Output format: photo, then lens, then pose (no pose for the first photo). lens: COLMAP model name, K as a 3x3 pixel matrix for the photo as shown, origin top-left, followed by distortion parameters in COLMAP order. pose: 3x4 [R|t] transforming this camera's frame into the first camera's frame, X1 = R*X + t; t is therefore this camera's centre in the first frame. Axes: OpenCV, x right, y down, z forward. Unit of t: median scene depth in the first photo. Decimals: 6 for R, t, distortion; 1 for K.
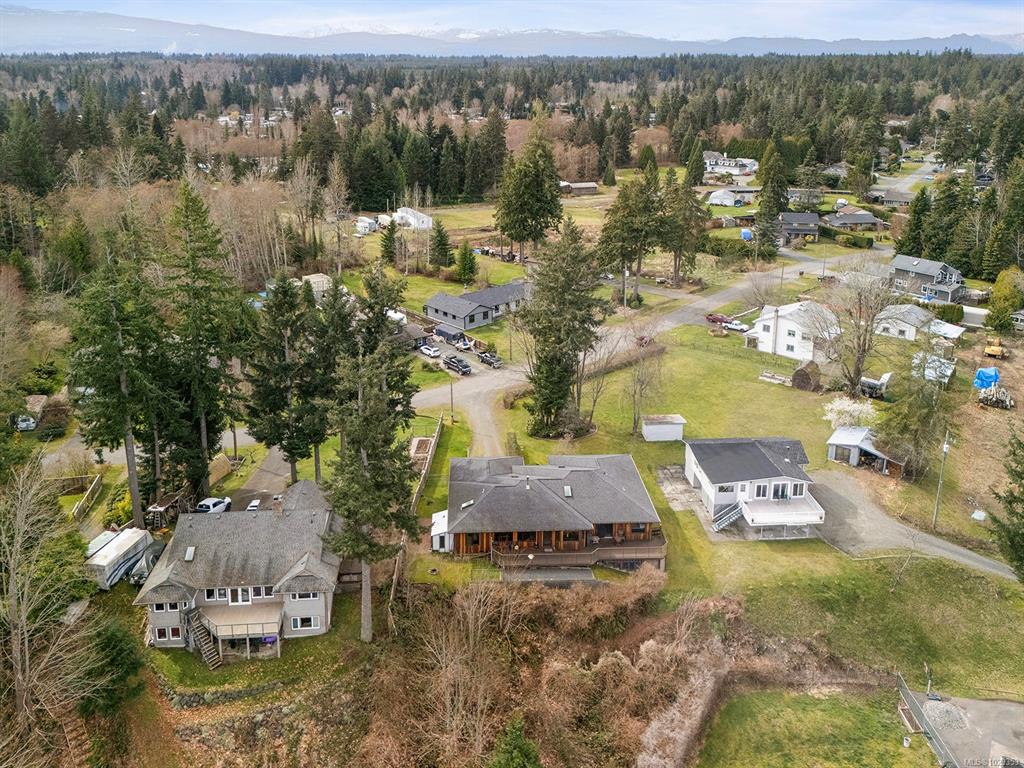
lens RADIAL K [[777.6, 0, 509.6], [0, 777.6, 261.2], [0, 0, 1]] dist [0.042324, -0.003256]
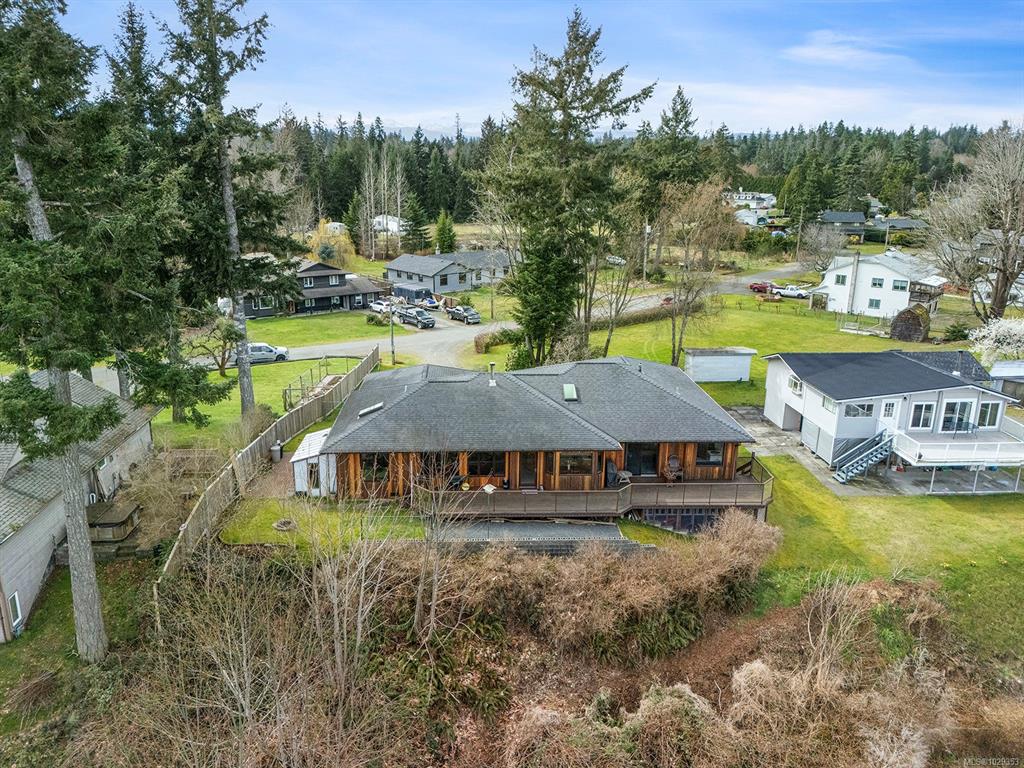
lens RADIAL K [[766.7, 0, 512.0], [0, 766.7, 384.0], [0, 0, 1]] dist [0.037695, 0.000762]
pose [[0.999975, 0.006950, 0.001607, 0.037119], [-0.007037, 0.998029, 0.062352, 0.271375], [-0.001170, -0.062361, 0.998053, 0.520687]]
